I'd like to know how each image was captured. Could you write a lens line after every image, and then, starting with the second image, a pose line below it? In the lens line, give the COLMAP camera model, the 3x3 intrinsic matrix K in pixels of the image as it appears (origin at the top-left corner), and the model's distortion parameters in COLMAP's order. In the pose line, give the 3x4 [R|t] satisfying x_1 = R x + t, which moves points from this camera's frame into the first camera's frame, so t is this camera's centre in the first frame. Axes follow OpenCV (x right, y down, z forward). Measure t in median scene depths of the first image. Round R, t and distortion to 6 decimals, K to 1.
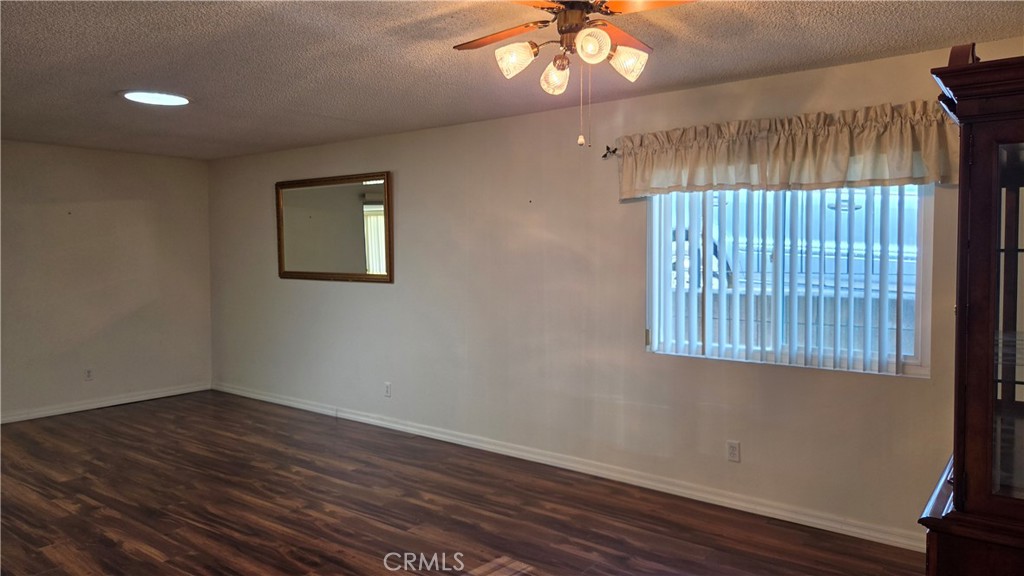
lens RADIAL K [[681.1, 0, 512.0], [0, 681.1, 272.9], [0, 0, 1]] dist [0.066503, -0.071871]
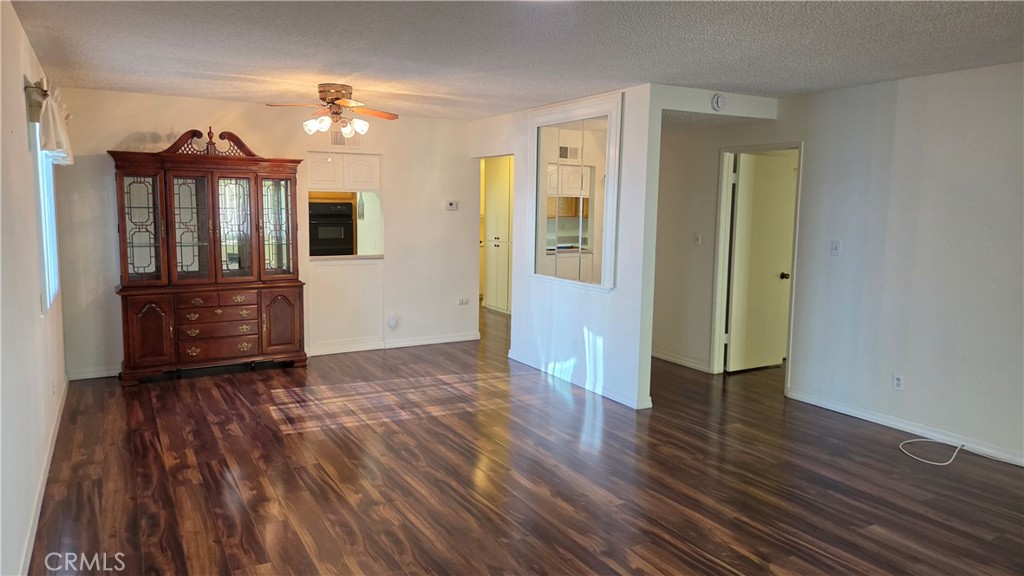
lens RADIAL K [[681.1, 0, 512.0], [0, 681.1, 272.9], [0, 0, 1]] dist [0.066503, -0.071871]
pose [[-0.923387, -0.050553, 0.380526, -0.811542], [-0.001465, 0.991747, 0.128199, -0.071902], [-0.383867, 0.117820, -0.915841, 1.771828]]
